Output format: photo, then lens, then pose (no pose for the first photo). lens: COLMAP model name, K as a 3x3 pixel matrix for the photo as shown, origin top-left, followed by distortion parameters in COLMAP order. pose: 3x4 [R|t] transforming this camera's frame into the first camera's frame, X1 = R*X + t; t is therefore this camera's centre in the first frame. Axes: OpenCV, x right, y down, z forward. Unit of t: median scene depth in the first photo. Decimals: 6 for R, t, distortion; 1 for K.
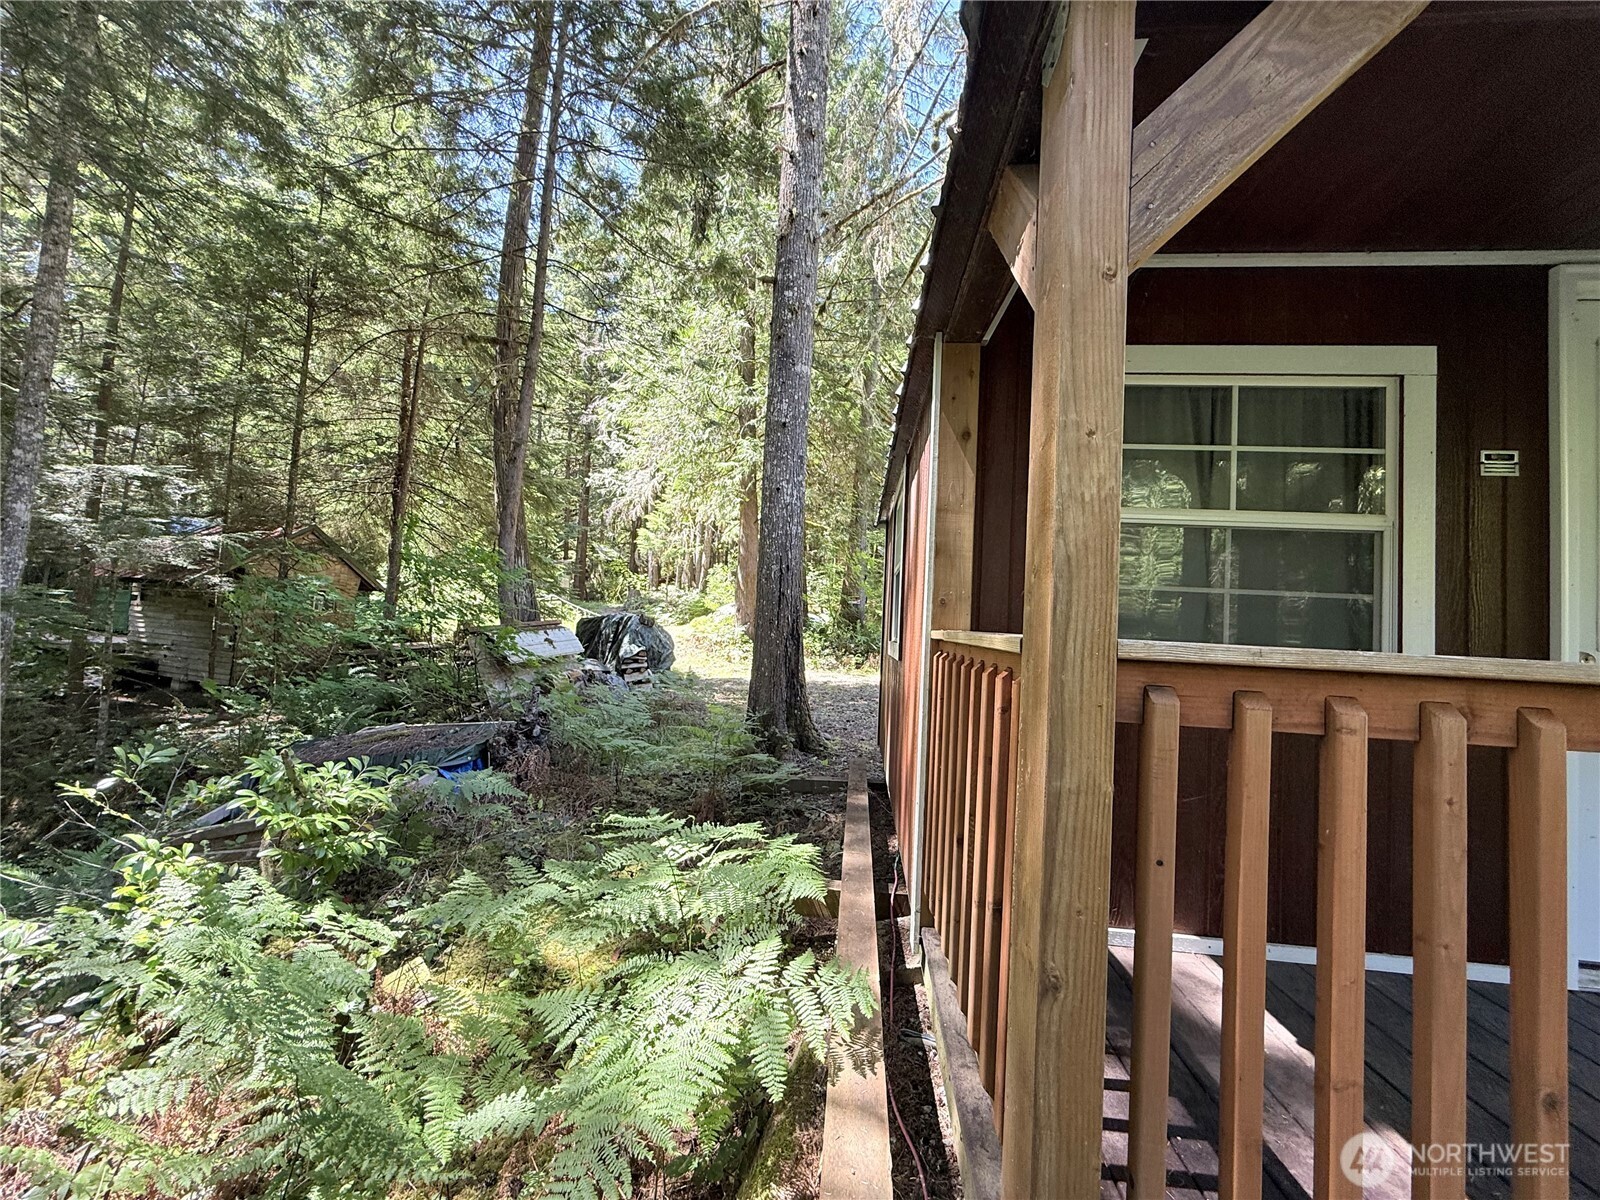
lens RADIAL K [[637.5, 0, 795.1], [0, 637.5, 594.5], [0, 0, 1]] dist [-0.003542, 0.001242]
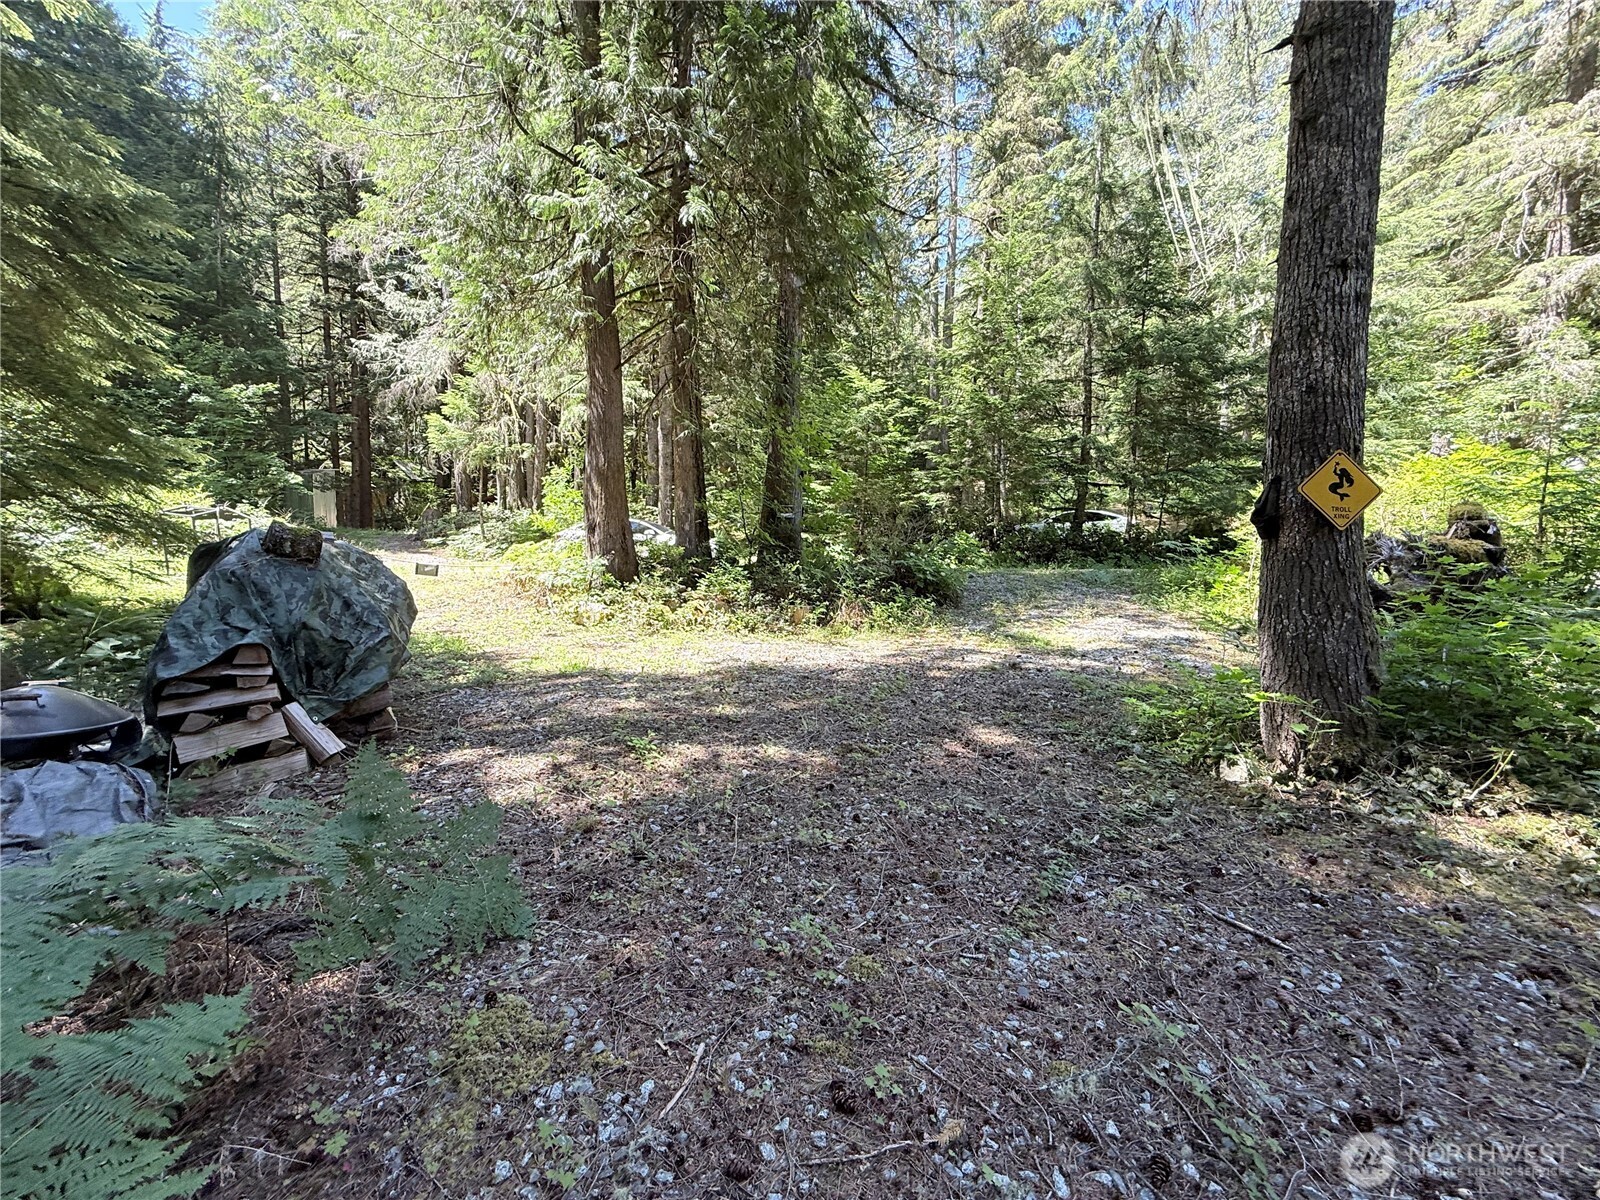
lens RADIAL K [[637.5, 0, 794.1], [0, 637.5, 602.1], [0, 0, 1]] dist [-0.003542, 0.001242]
pose [[0.975459, -0.037760, 0.216917, -0.052253], [0.011025, 0.992325, 0.123161, 0.029920], [-0.219903, -0.117747, 0.968390, 0.532788]]
